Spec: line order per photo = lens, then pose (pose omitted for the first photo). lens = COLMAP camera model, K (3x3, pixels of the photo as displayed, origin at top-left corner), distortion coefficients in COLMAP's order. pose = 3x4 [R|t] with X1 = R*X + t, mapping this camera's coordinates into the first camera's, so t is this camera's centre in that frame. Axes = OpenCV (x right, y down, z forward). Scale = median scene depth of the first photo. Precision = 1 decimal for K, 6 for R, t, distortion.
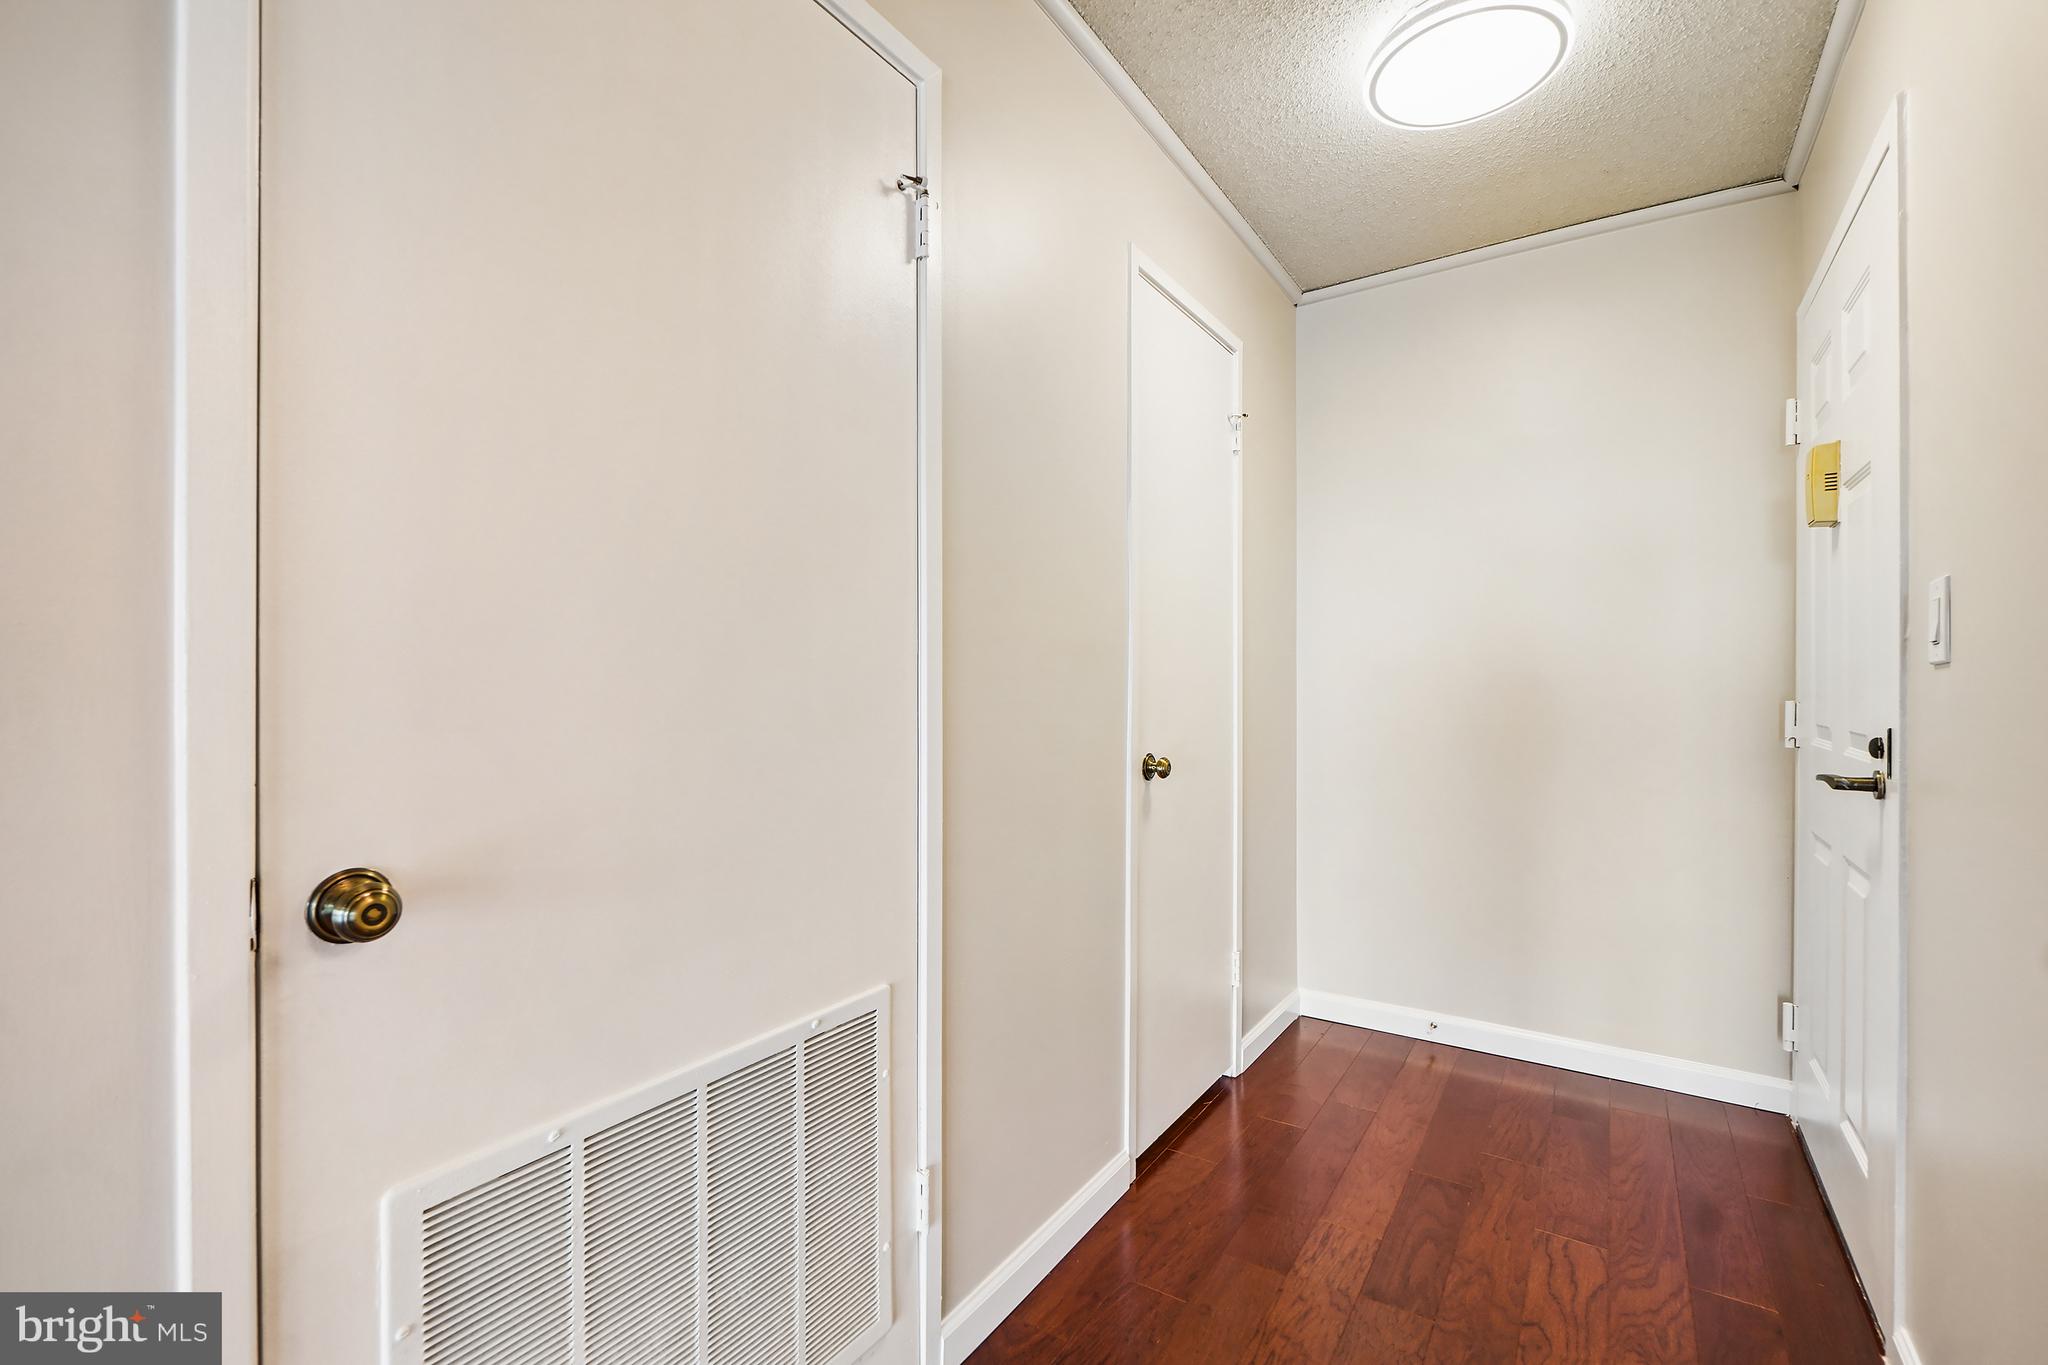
lens RADIAL K [[900.9, 0, 1024.0], [0, 900.9, 682.5], [0, 0, 1]] dist [0.001158, 0.000150]
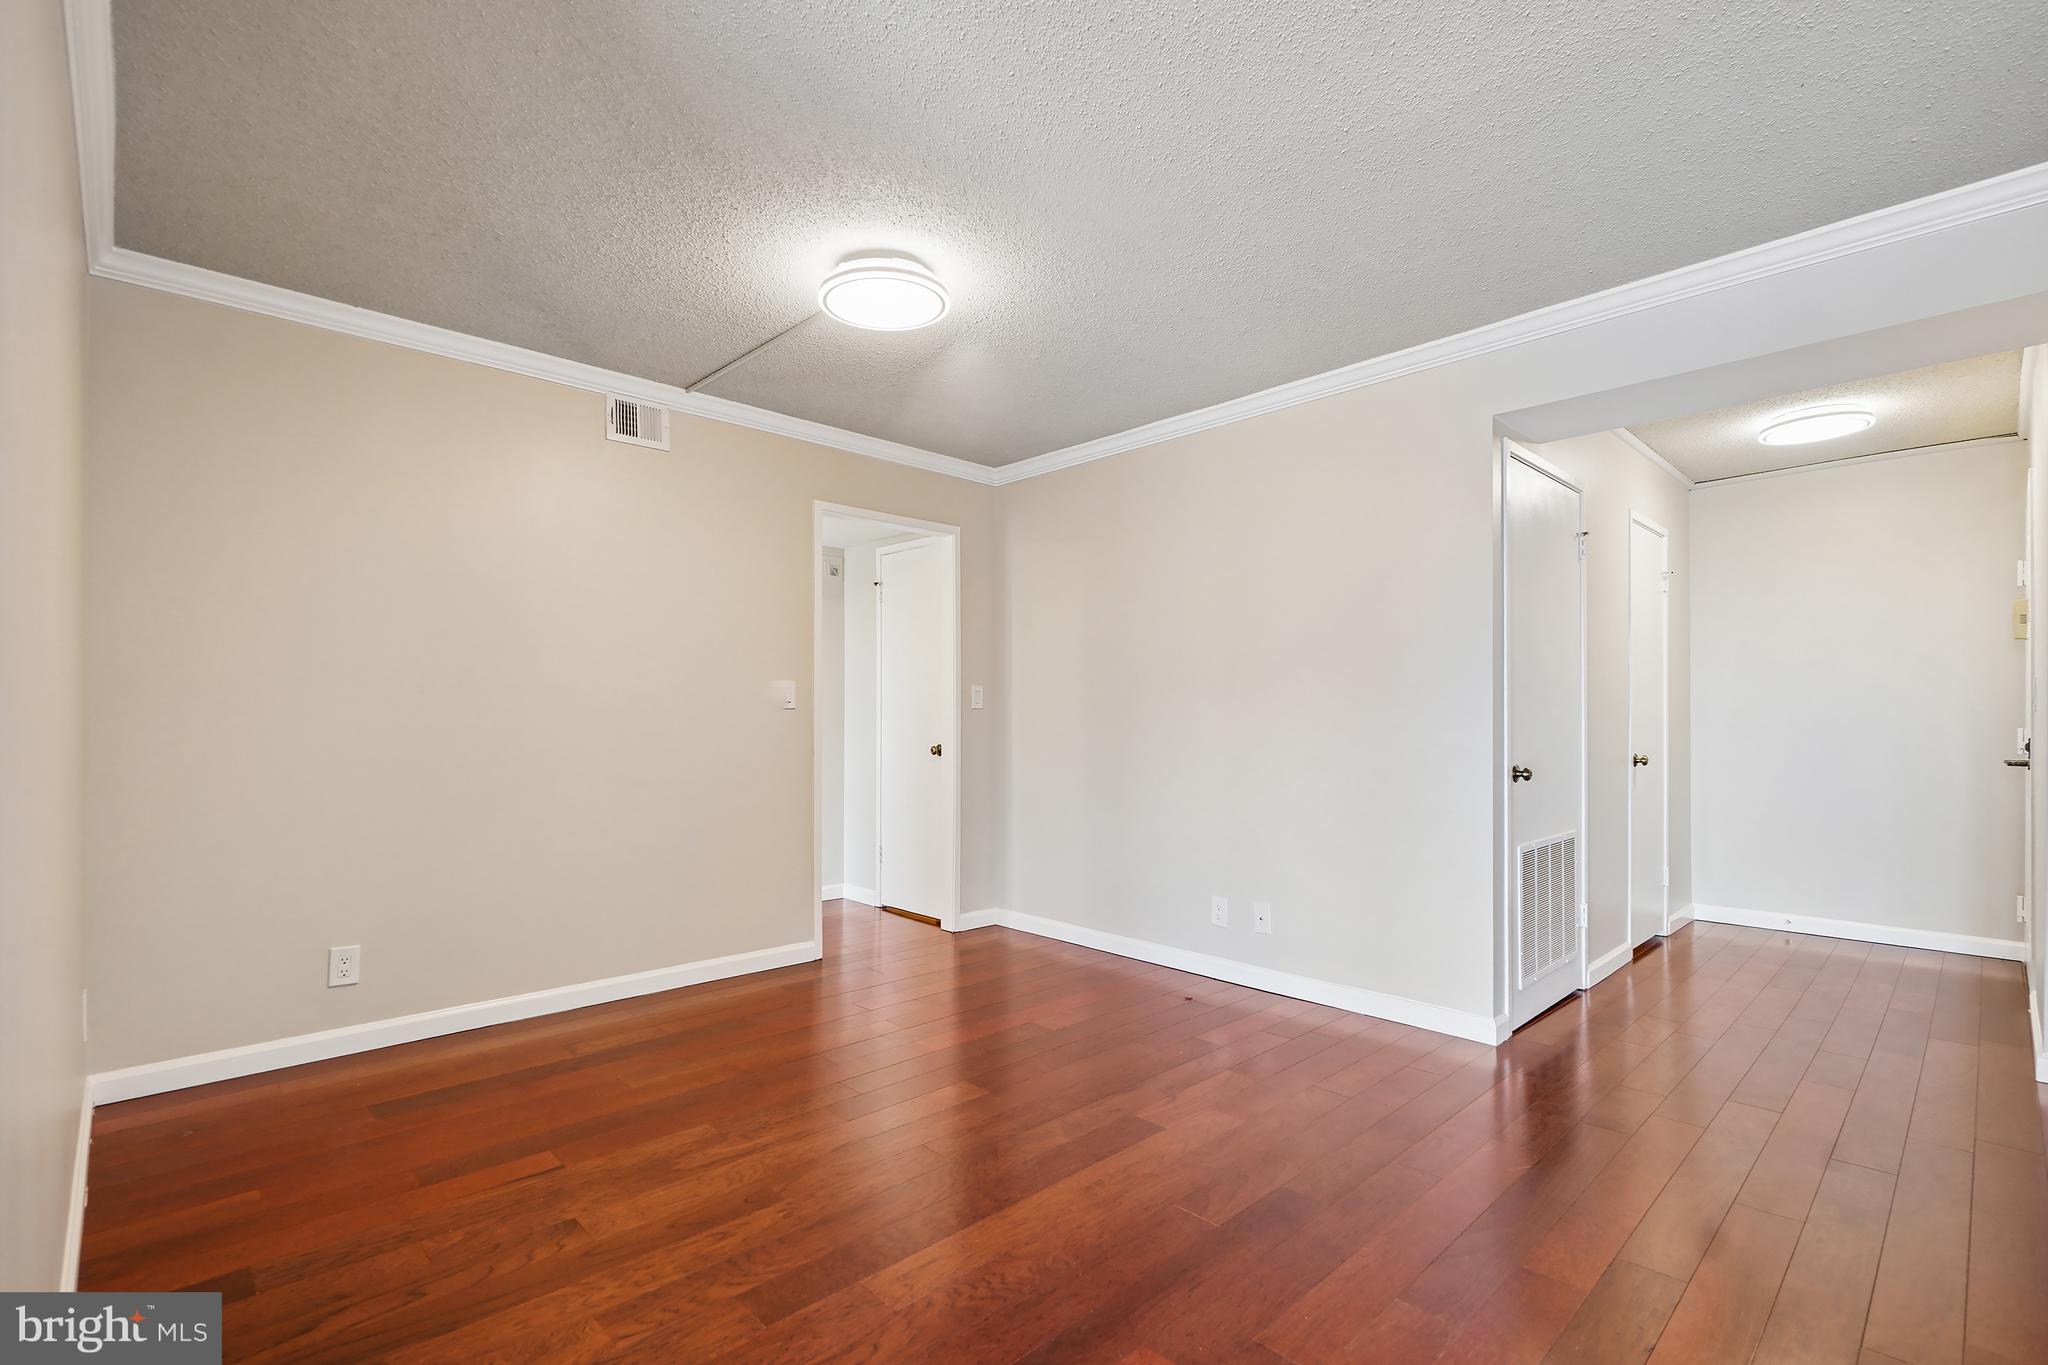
lens RADIAL K [[940.6, 0, 1029.0], [0, 940.6, 713.1], [0, 0, 1]] dist [-0.002218, -0.000641]
pose [[0.976829, 0.000245, -0.214022, -0.678784], [-0.001531, 0.999982, -0.005843, 0.002754], [0.214017, 0.006036, 0.976811, -1.246200]]
